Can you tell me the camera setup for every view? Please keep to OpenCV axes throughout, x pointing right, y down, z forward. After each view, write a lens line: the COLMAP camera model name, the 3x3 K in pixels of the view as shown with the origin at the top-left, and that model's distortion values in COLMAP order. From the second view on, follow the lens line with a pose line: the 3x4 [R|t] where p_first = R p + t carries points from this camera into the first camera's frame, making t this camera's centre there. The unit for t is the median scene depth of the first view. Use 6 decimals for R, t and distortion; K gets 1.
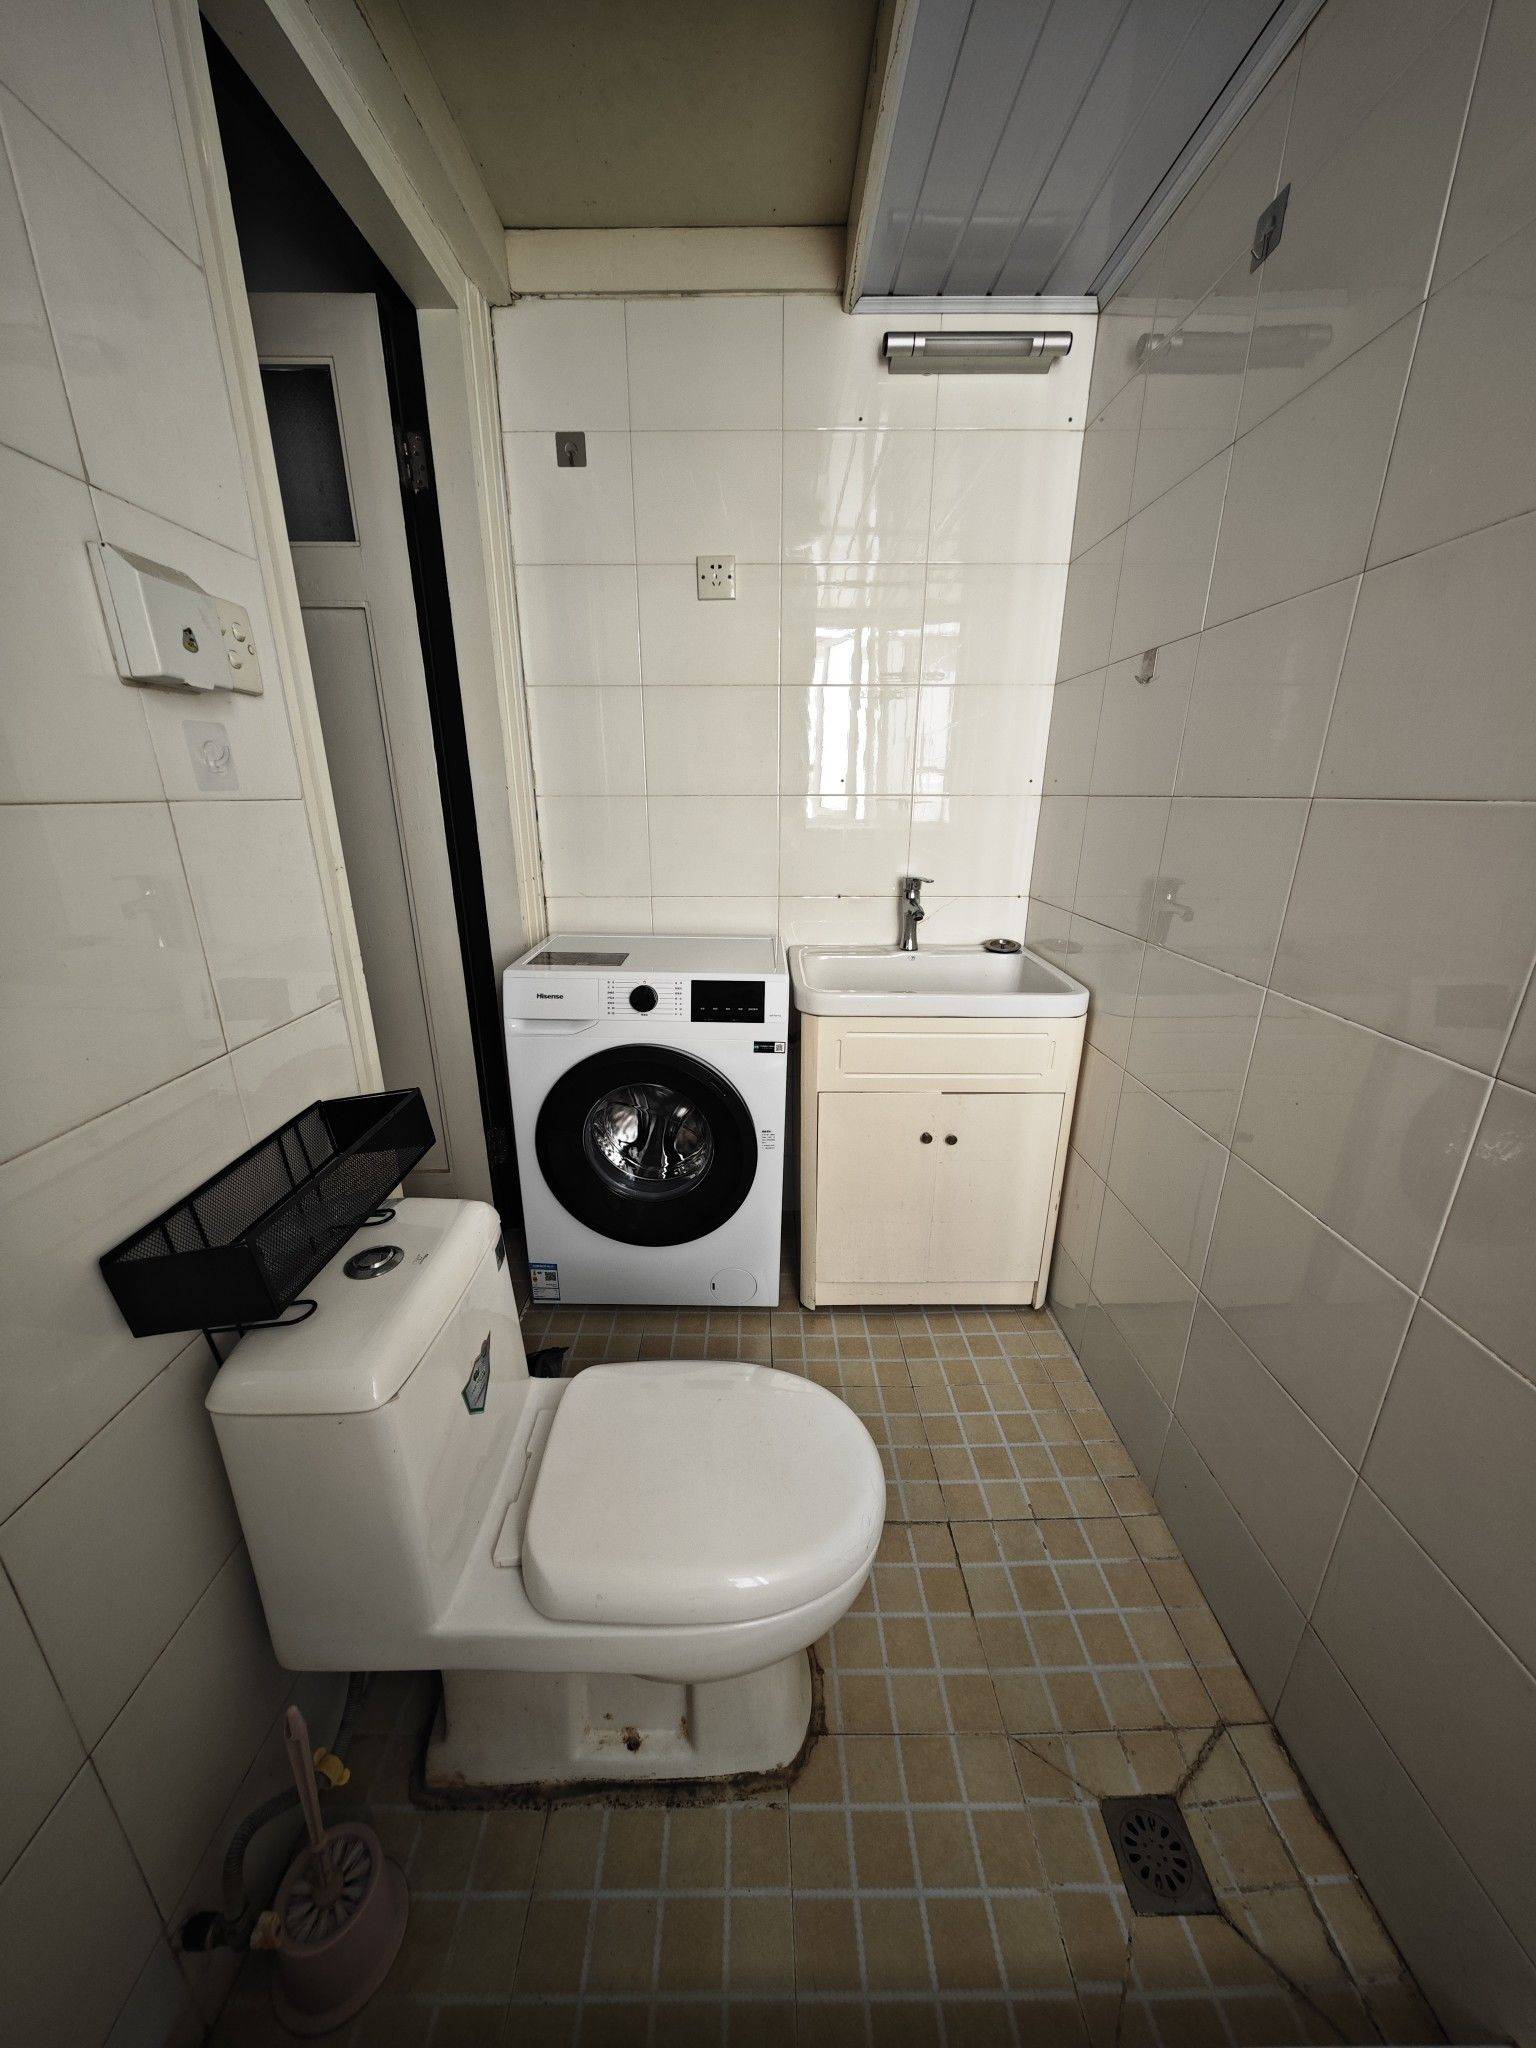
lens RADIAL K [[724.3, 0, 764.9], [0, 724.3, 1026.2], [0, 0, 1]] dist [-0.000066, 0.000142]
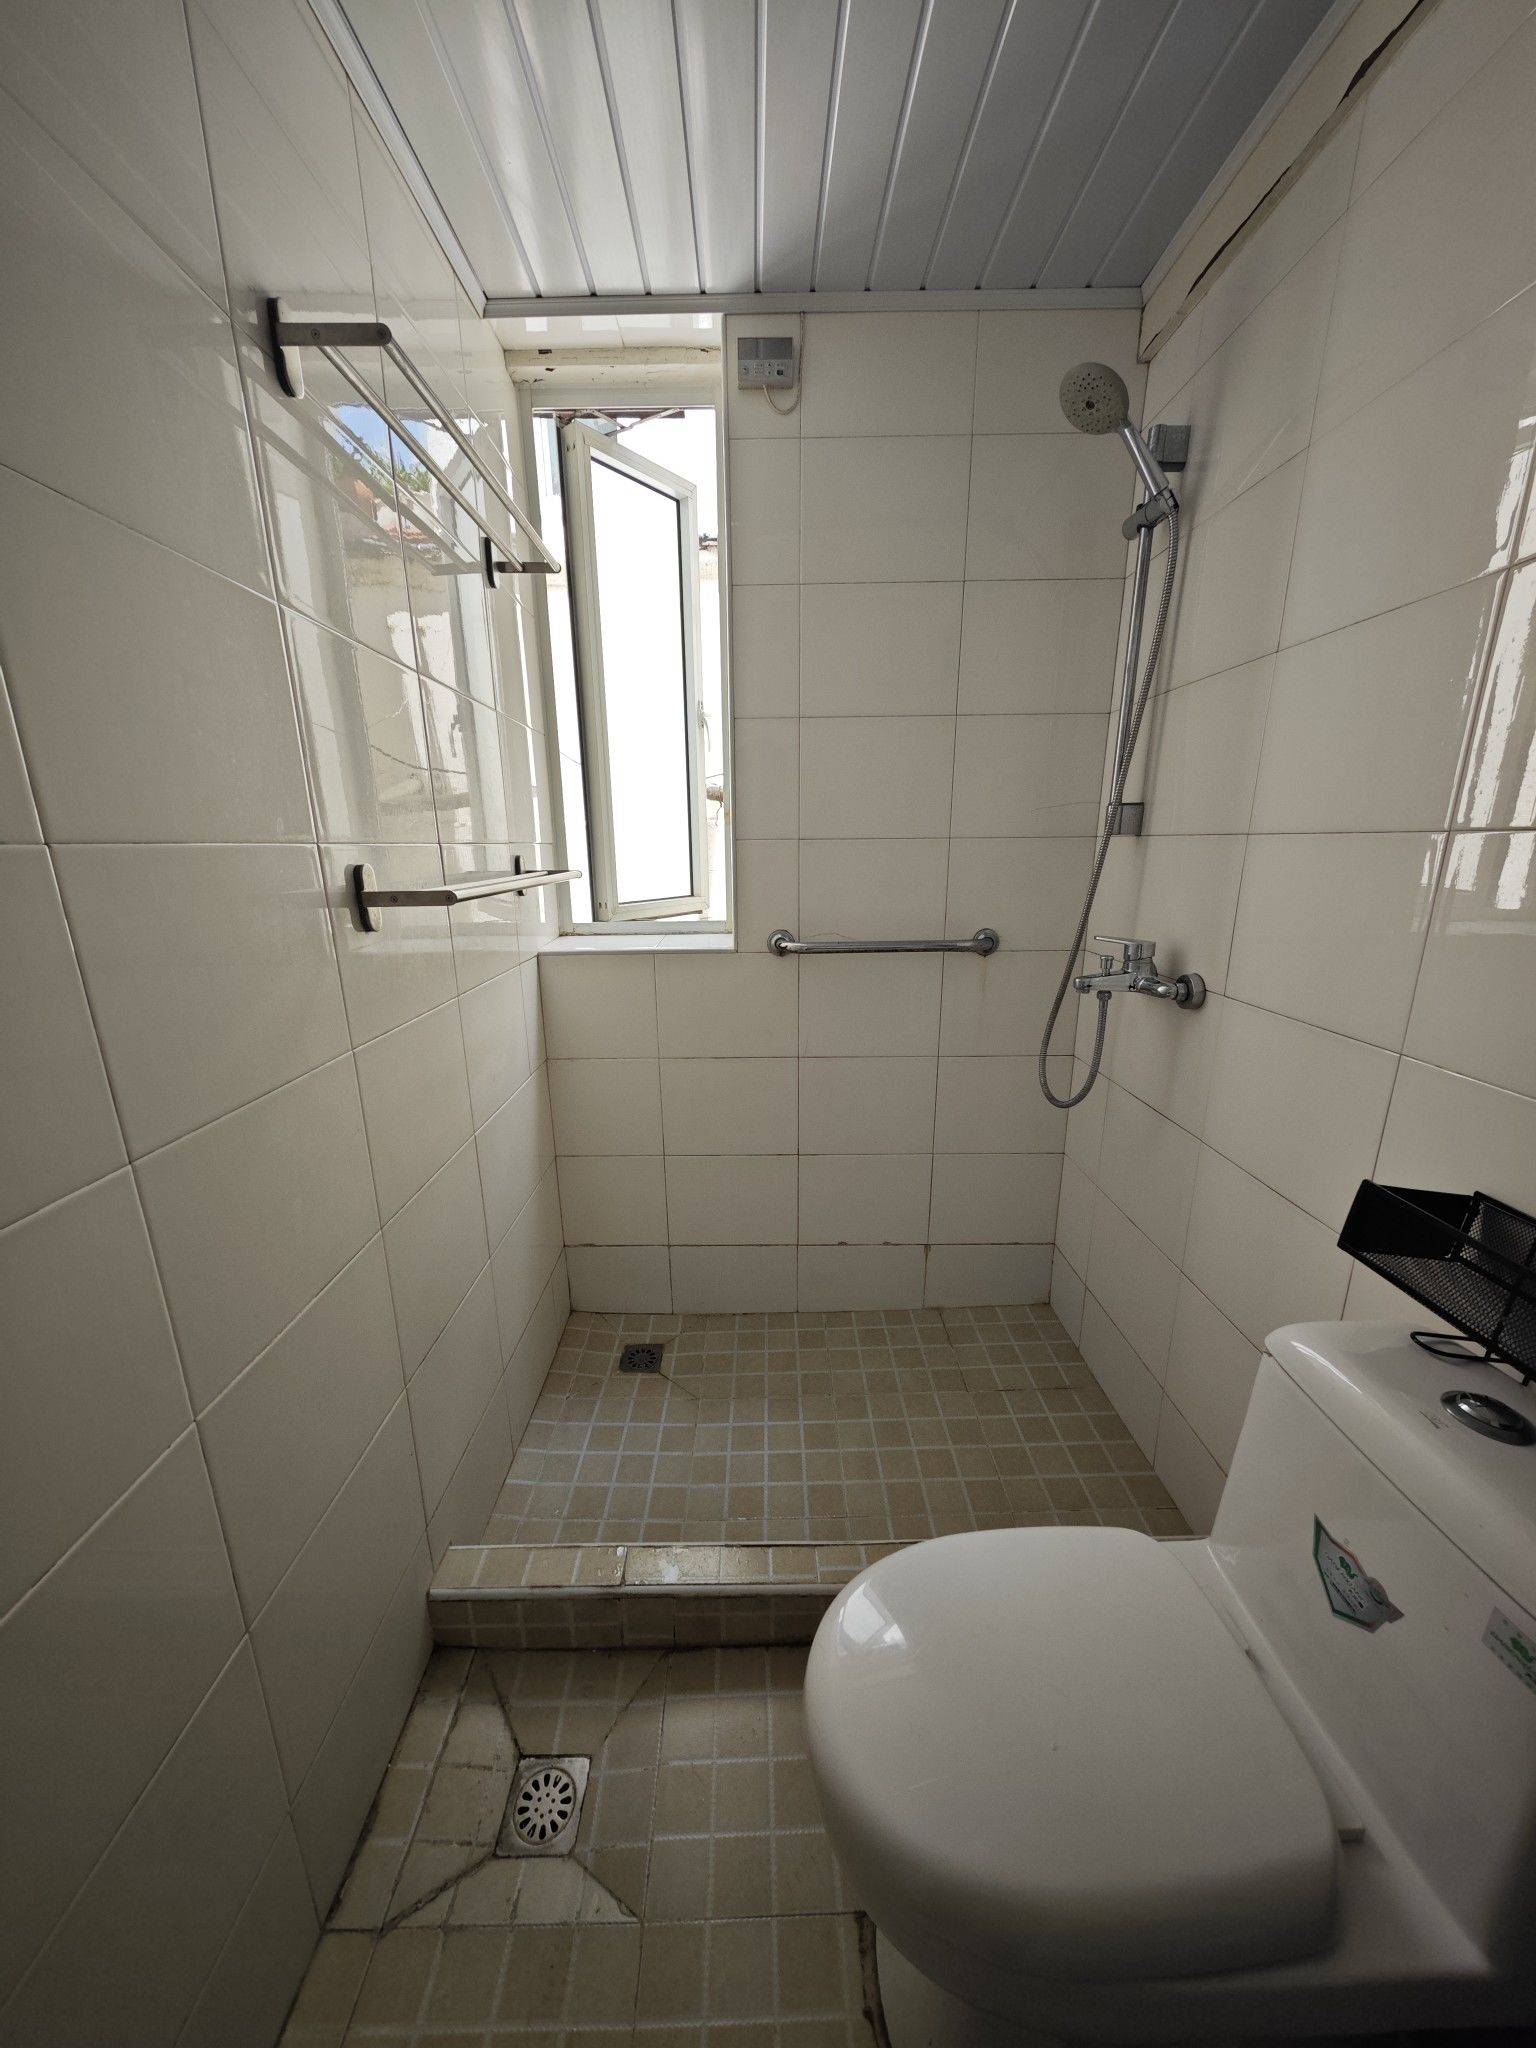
lens RADIAL K [[724.3, 0, 765.3], [0, 724.3, 1027.9], [0, 0, 1]] dist [-0.000066, 0.000142]
pose [[-0.999940, 0.008938, -0.006346, 0.191581], [0.004096, 0.841662, 0.539989, -0.370719], [0.010168, 0.539931, -0.841648, 1.174743]]
